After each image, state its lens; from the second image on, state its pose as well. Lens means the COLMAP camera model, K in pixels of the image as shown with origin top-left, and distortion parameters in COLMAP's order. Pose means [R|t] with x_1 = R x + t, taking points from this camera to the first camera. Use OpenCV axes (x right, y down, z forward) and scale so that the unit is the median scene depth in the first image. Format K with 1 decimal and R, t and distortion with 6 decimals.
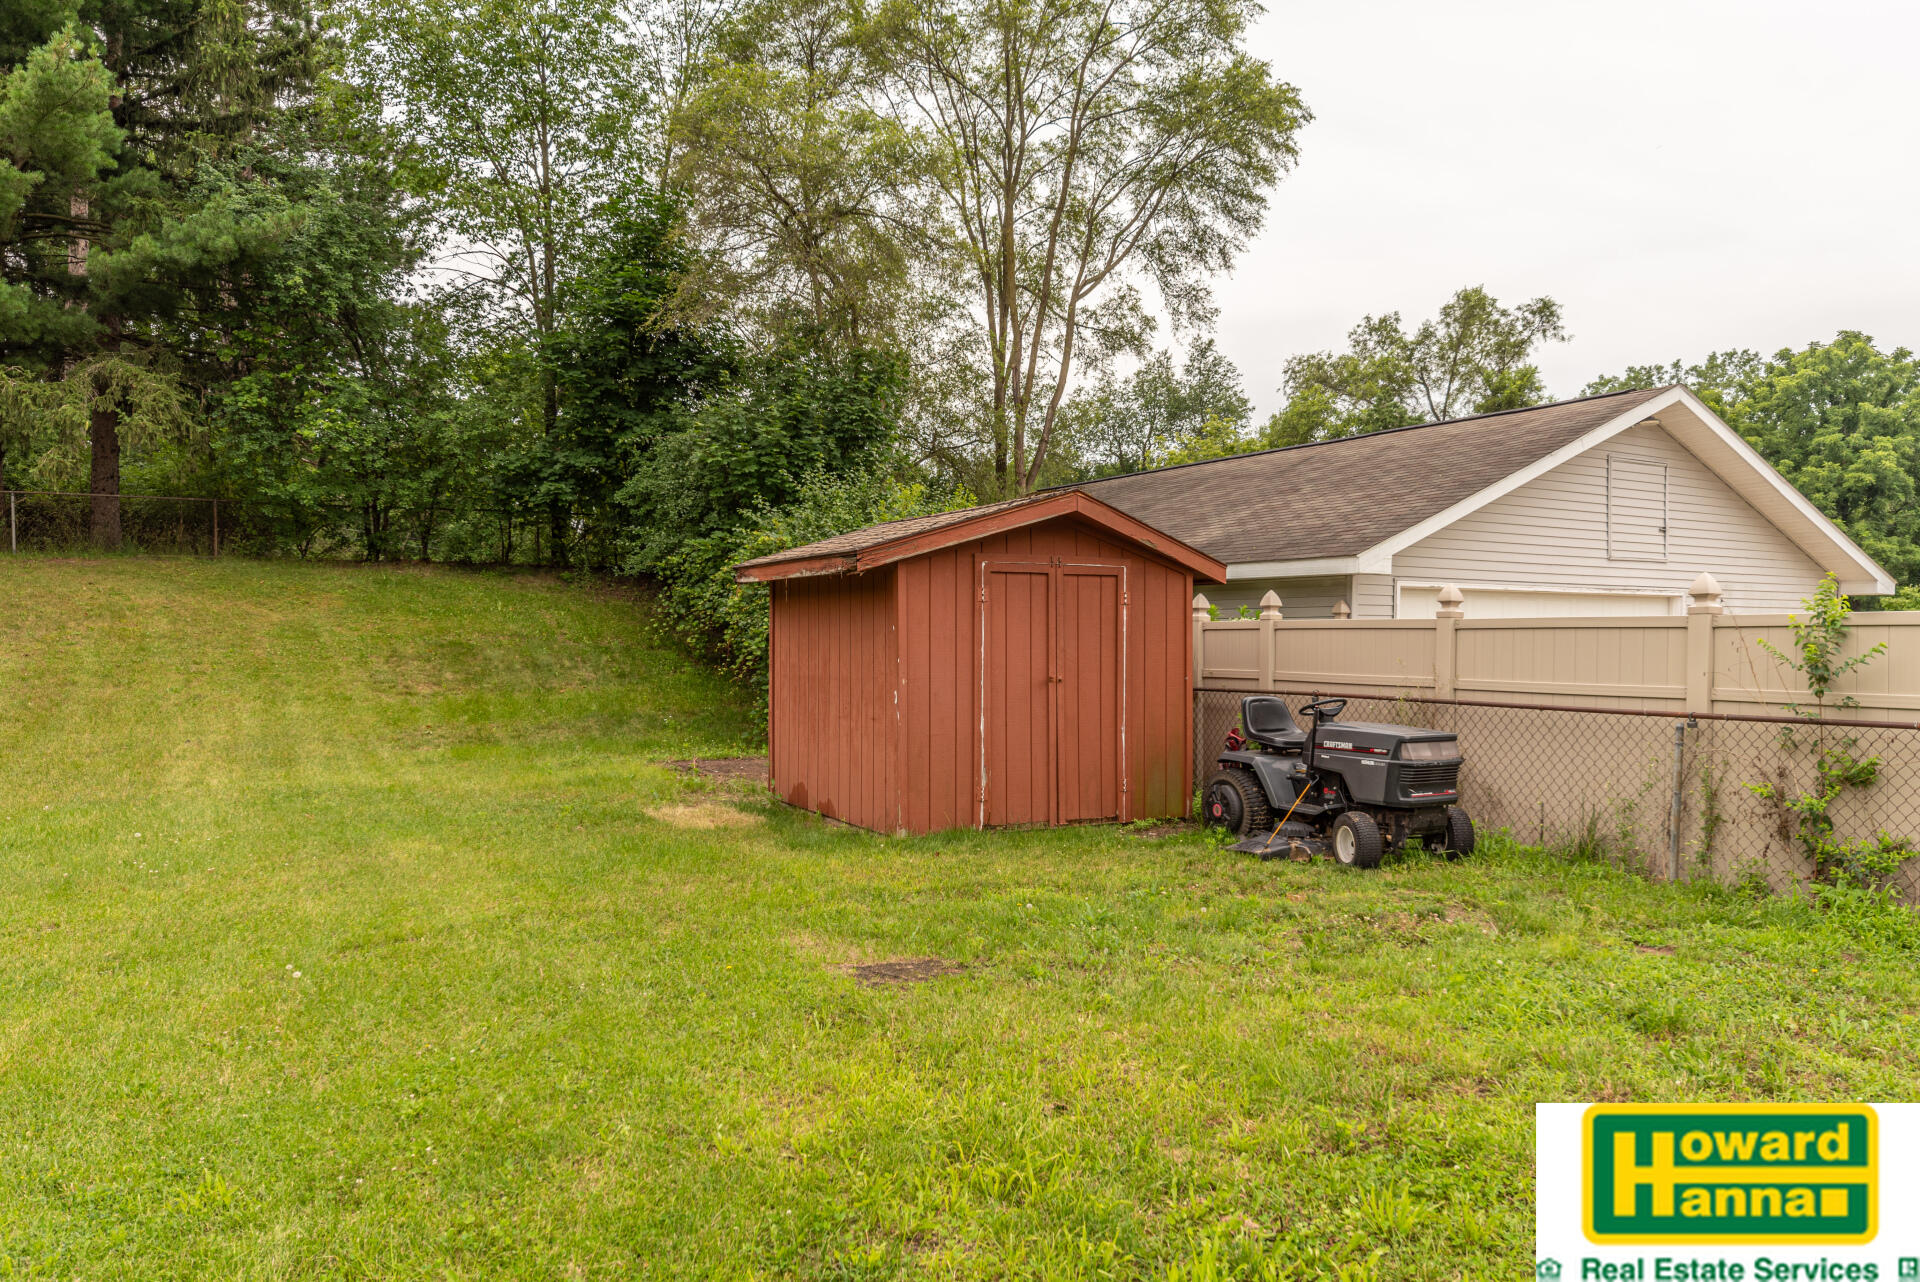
lens RADIAL K [[1275.7, 0, 960.0], [0, 1275.7, 641.0], [0, 0, 1]] dist [0.004223, -0.004429]
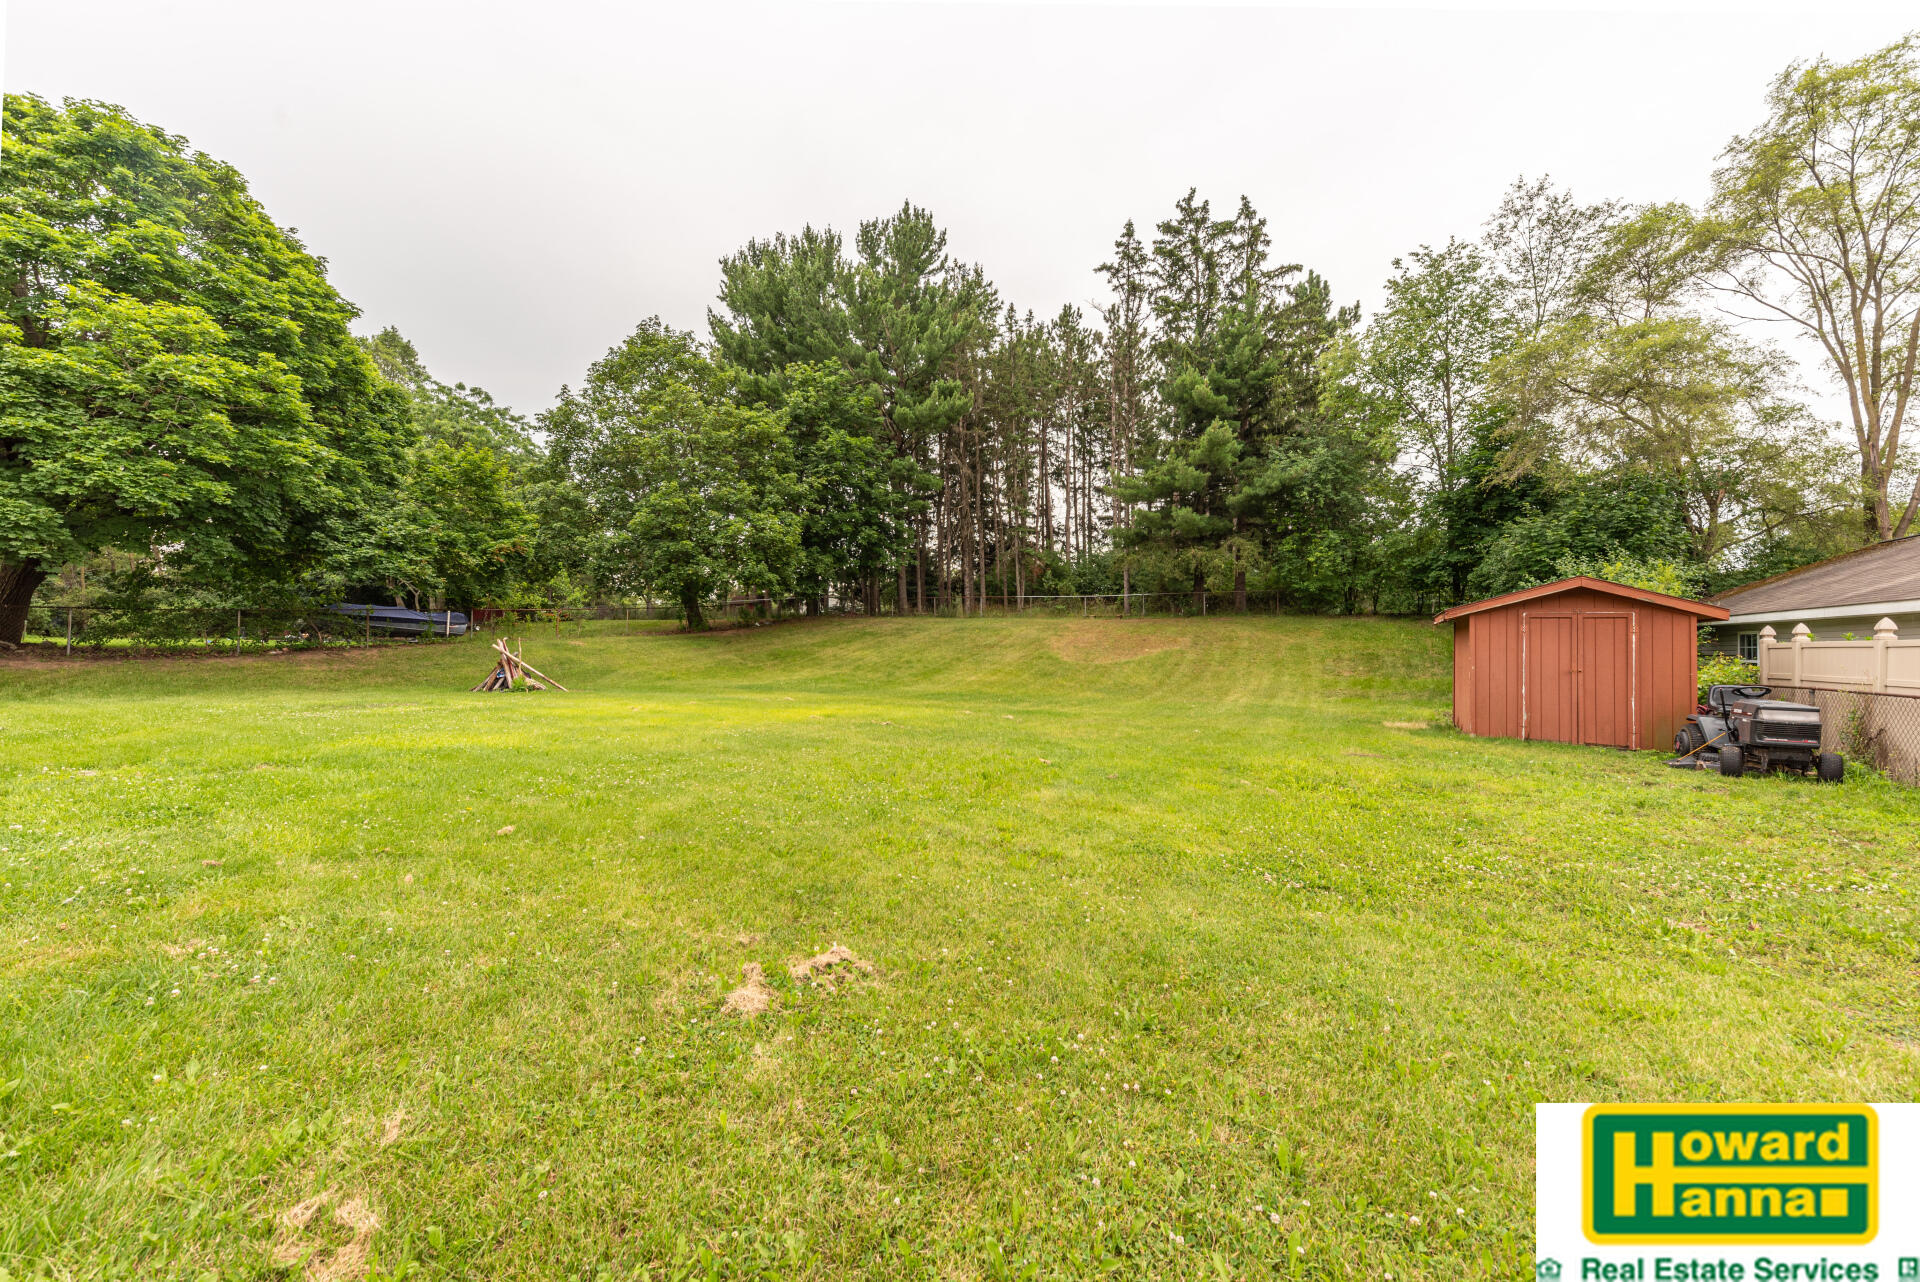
lens RADIAL K [[735.2, 0, 960.0], [0, 735.2, 641.0], [0, 0, 1]] dist [-0.000110, -0.000013]
pose [[0.528167, 0.001769, -0.849139, 0.281111], [-0.020708, 0.999727, -0.010797, 0.008364], [0.848888, 0.023287, 0.528059, -0.219482]]
